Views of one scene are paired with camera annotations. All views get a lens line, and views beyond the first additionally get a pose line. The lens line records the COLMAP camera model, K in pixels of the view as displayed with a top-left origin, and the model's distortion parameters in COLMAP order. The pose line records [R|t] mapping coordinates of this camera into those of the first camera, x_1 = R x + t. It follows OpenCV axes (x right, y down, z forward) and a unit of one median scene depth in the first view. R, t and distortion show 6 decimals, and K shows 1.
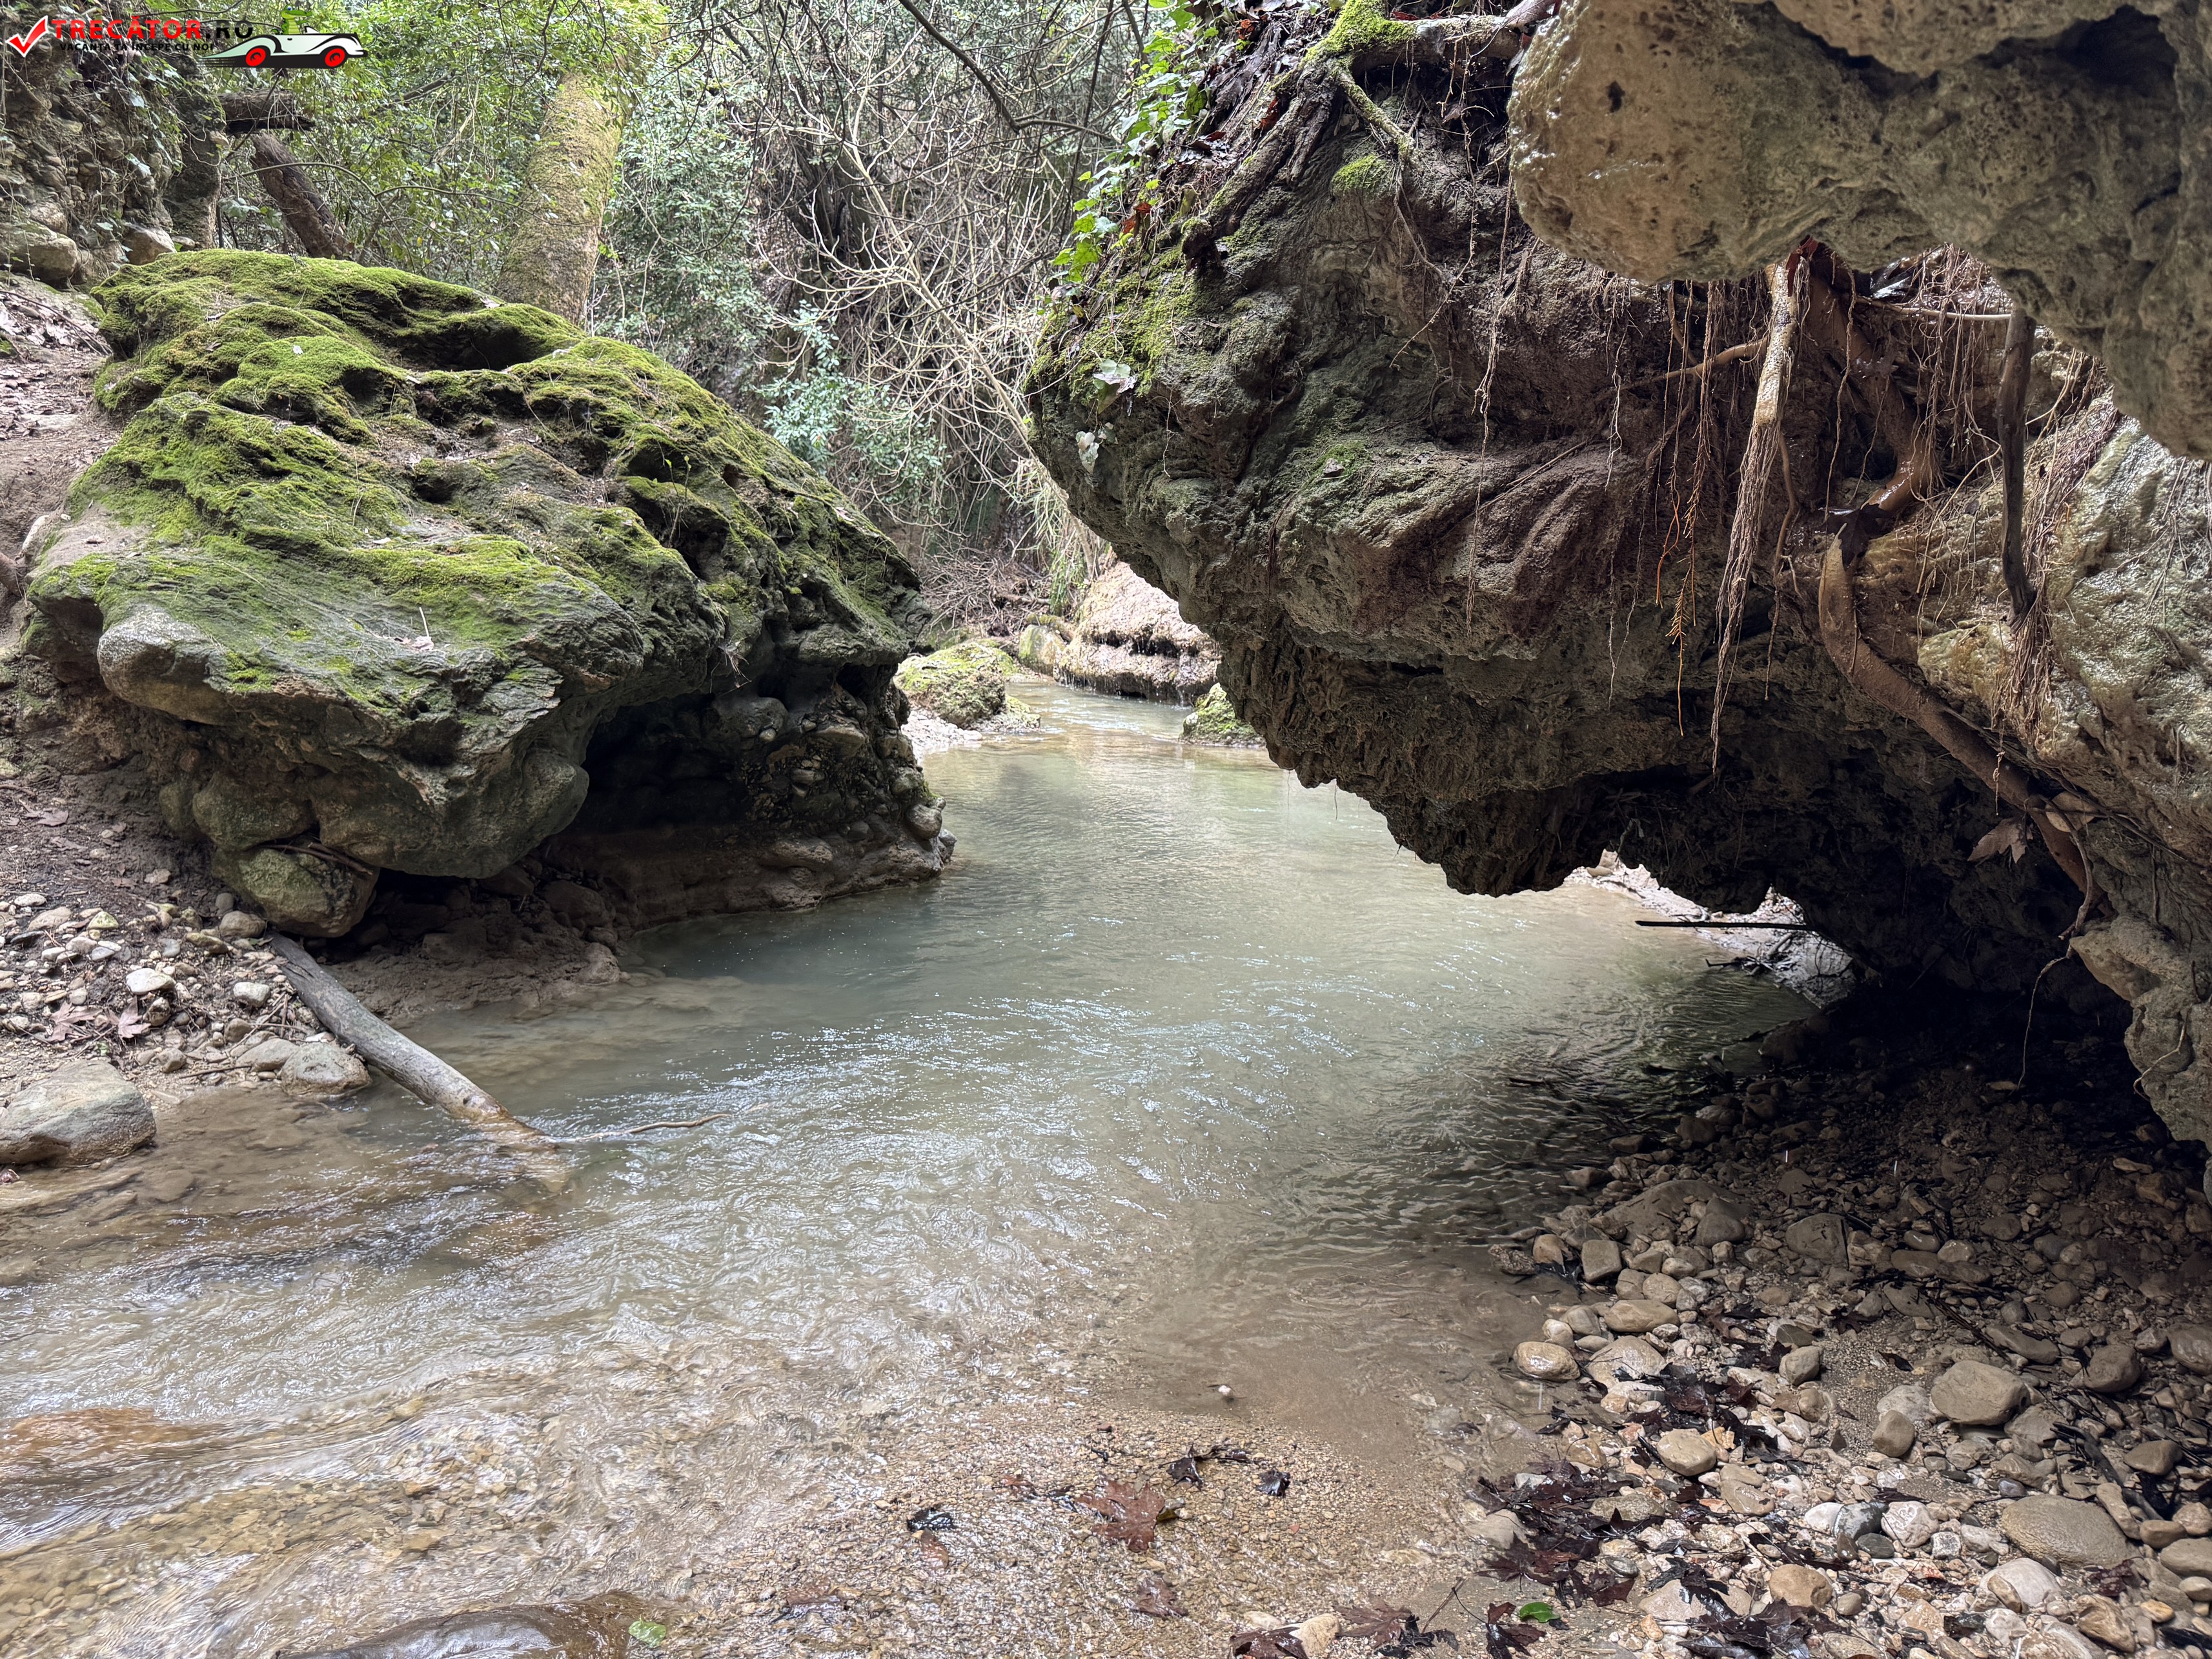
lens RADIAL K [[1540.2, 0, 1110.9], [0, 1540.2, 832.8], [0, 0, 1]] dist [0.142167, -0.209404]
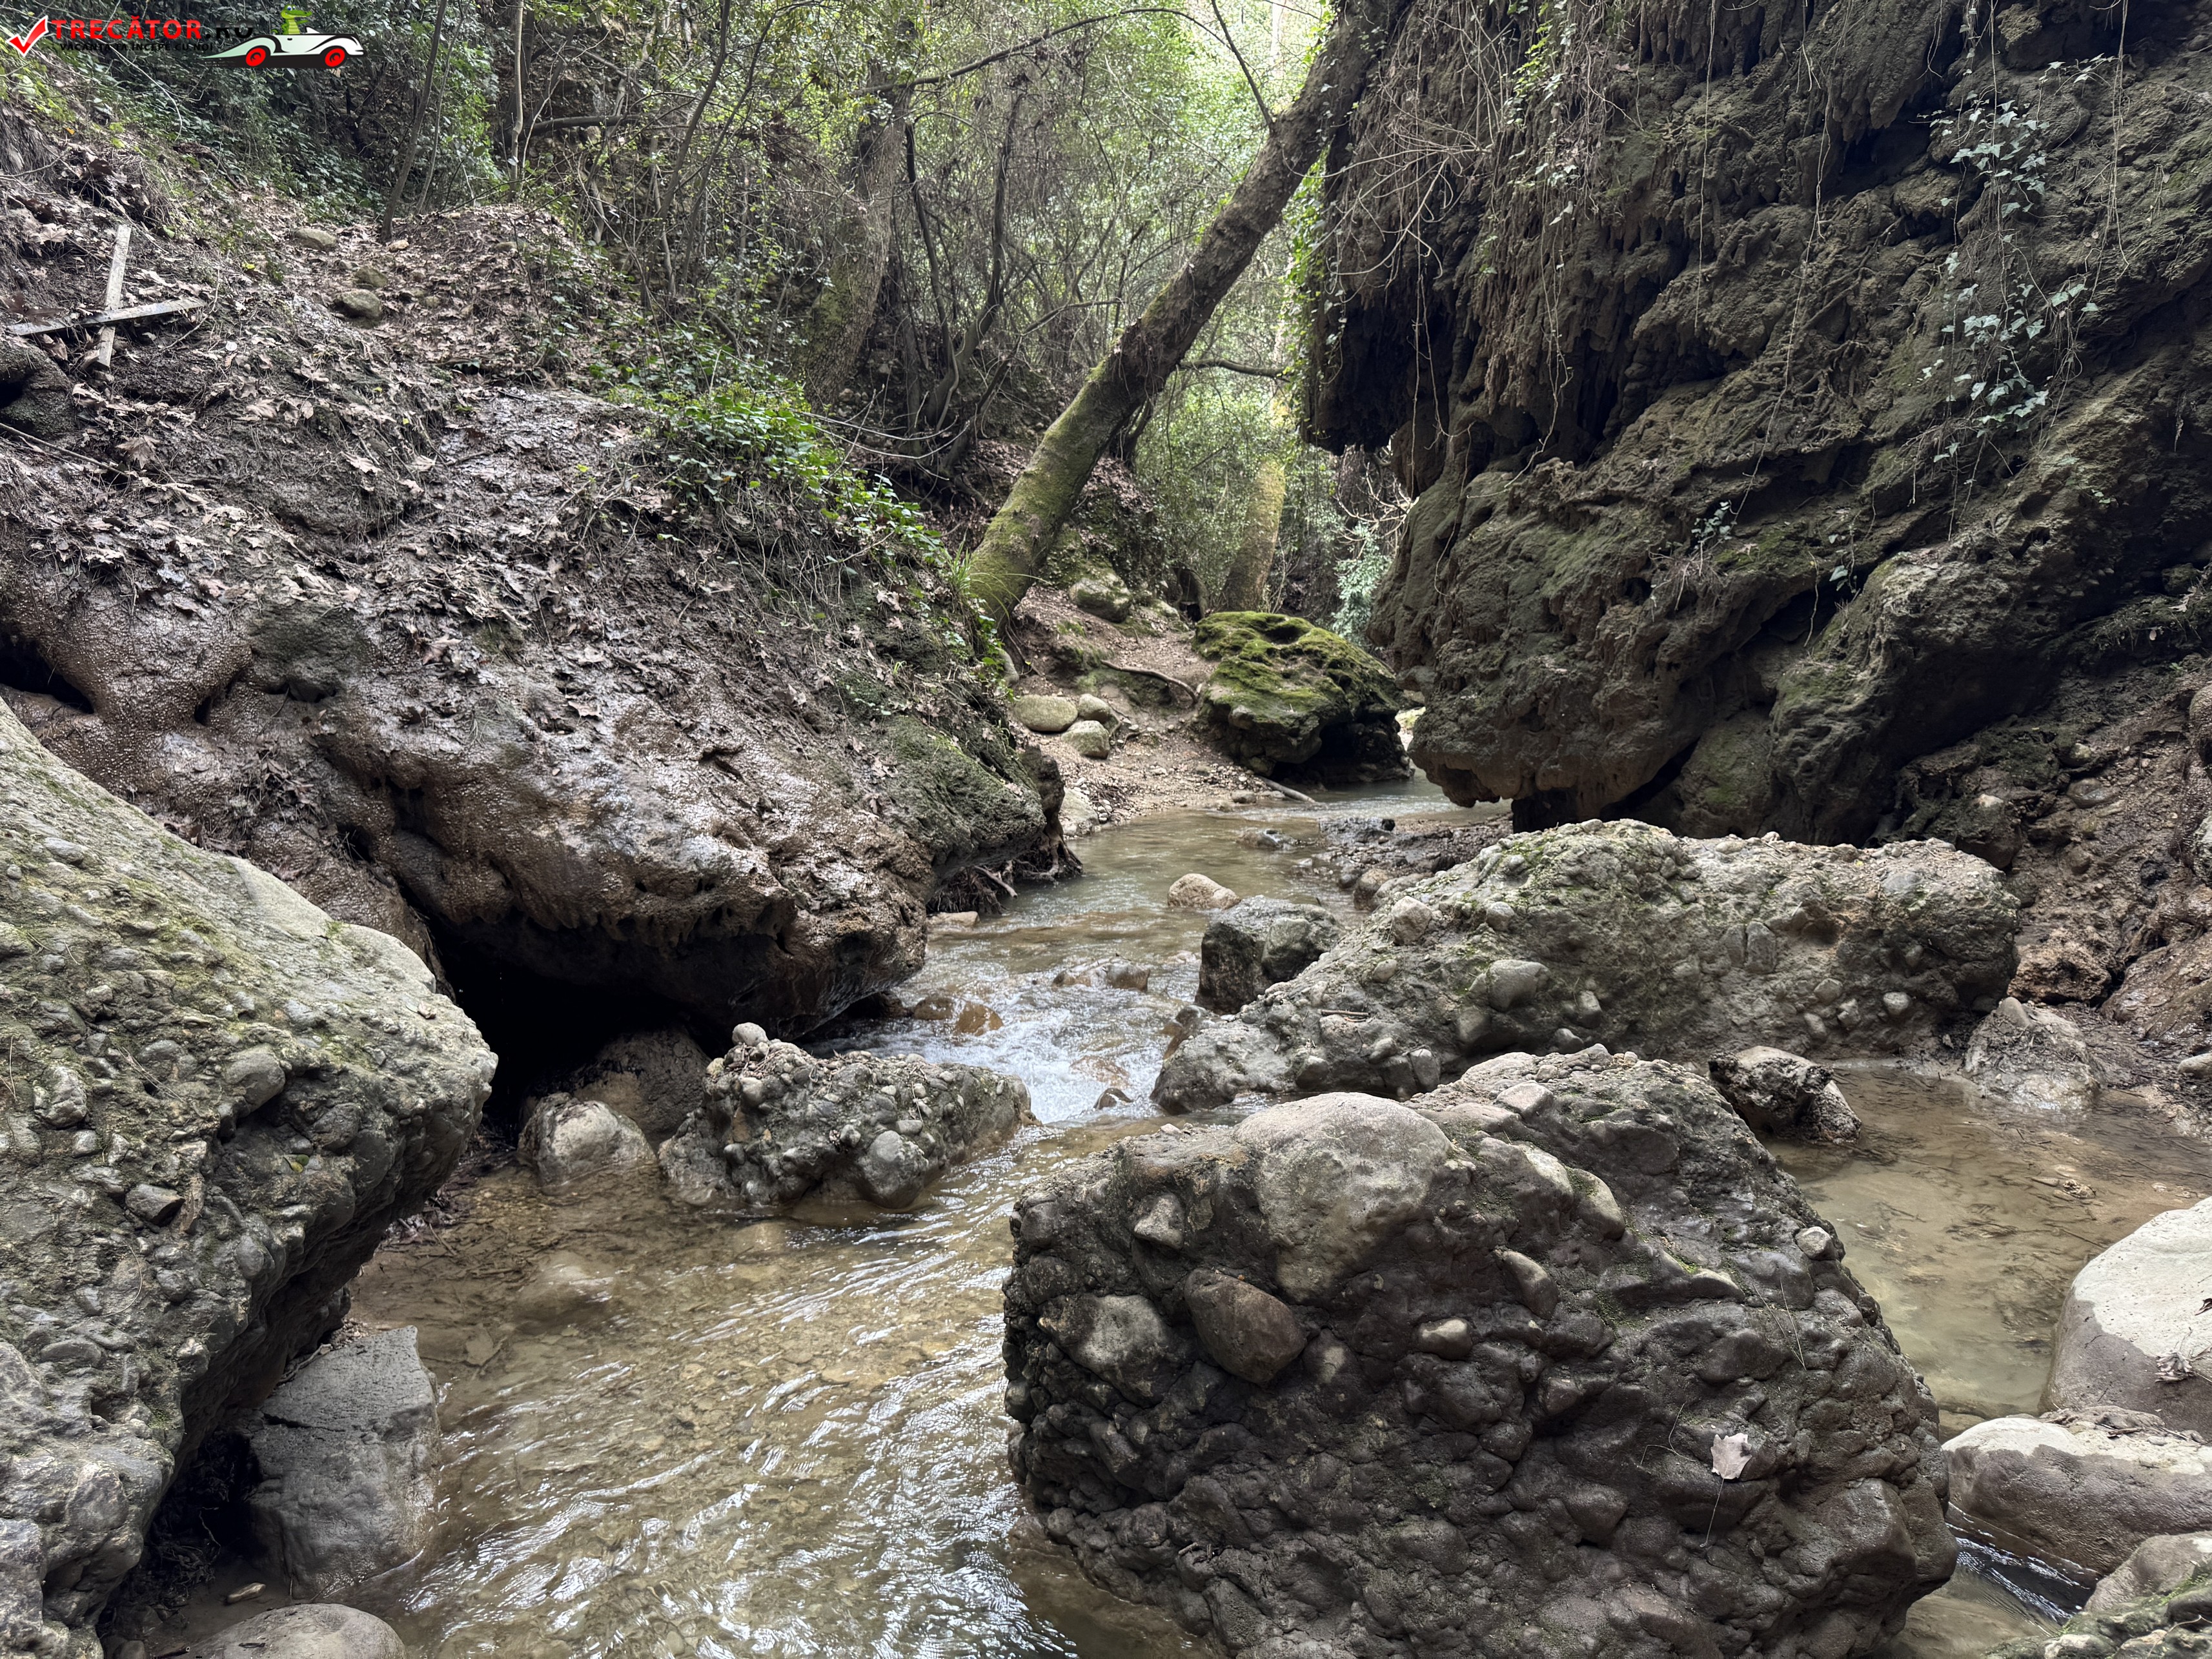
lens RADIAL K [[1544.8, 0, 1113.2], [0, 1544.8, 820.5], [0, 0, 1]] dist [0.076898, -0.128095]
pose [[0.945062, 0.005371, -0.326848, 0.463111], [-0.018734, 0.999112, -0.037751, 0.317432], [0.326354, 0.041801, 0.944323, -2.875177]]
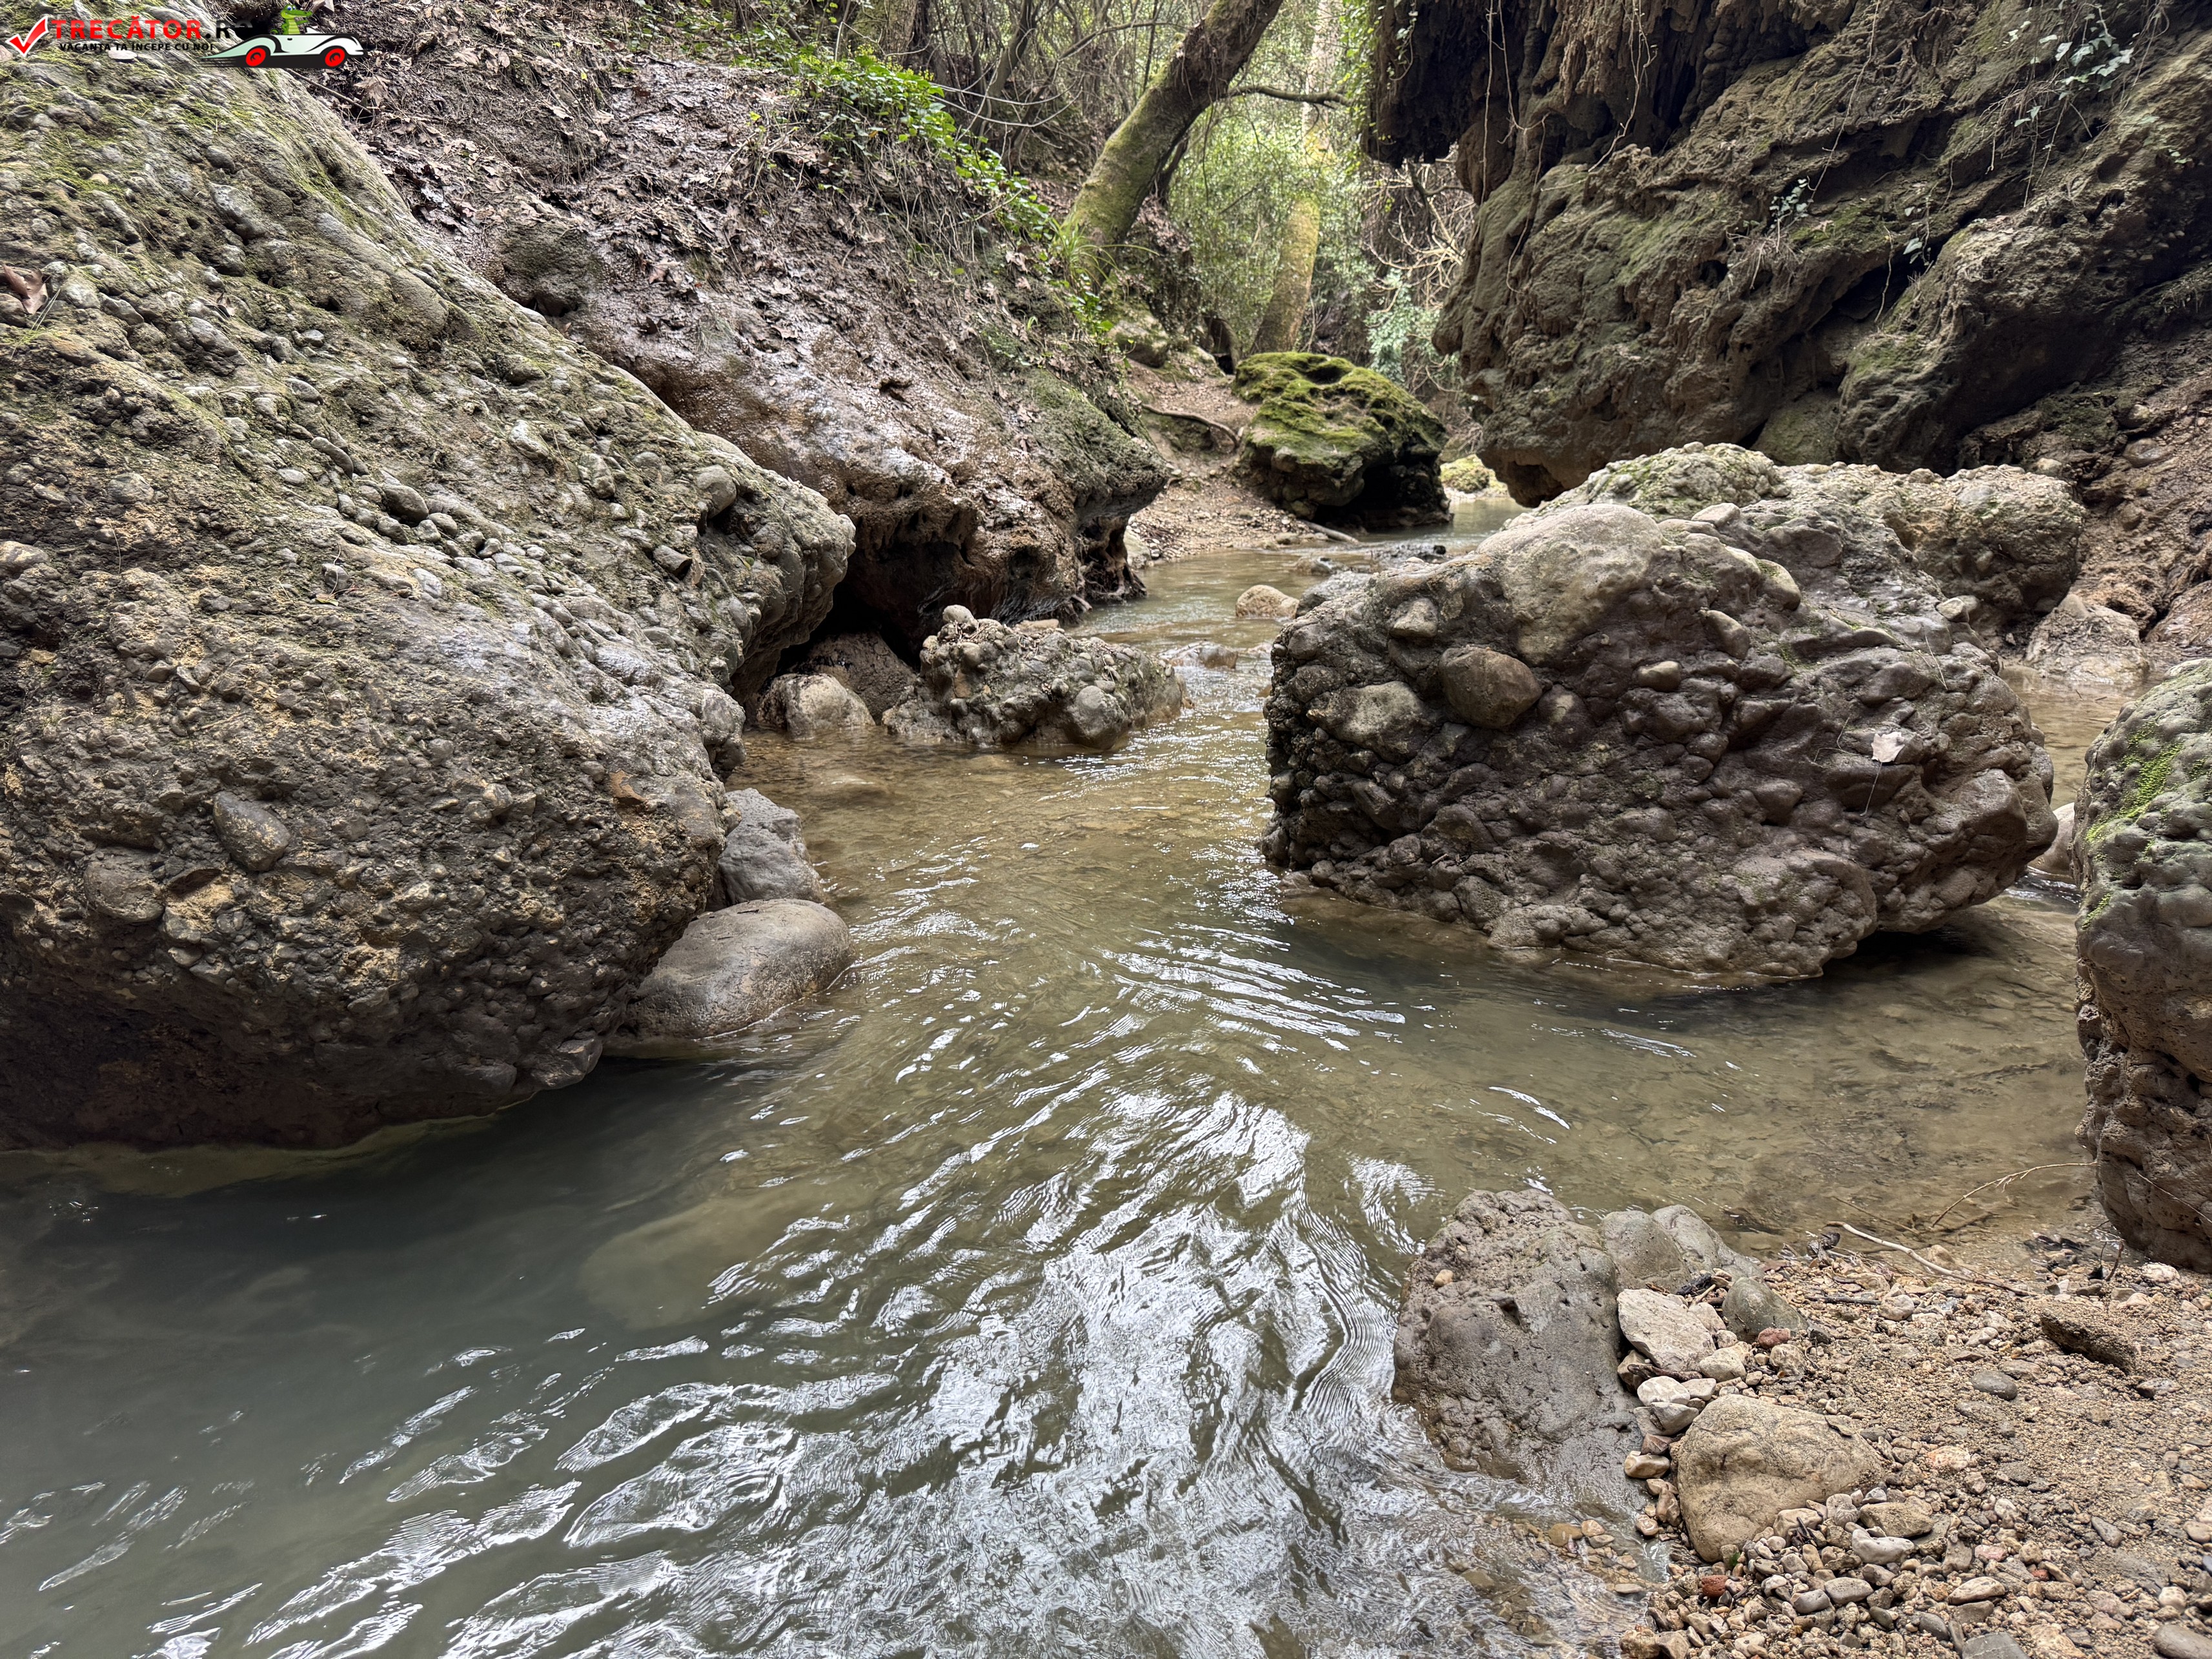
lens RADIAL K [[1556.4, 0, 1095.4], [0, 1556.4, 831.9], [0, 0, 1]] dist [0.014086, -0.027617]
pose [[0.939925, 0.038421, -0.339213, 0.412570], [-0.003963, 0.994808, 0.101697, 0.438337], [0.341359, -0.094243, 0.935196, -3.014637]]
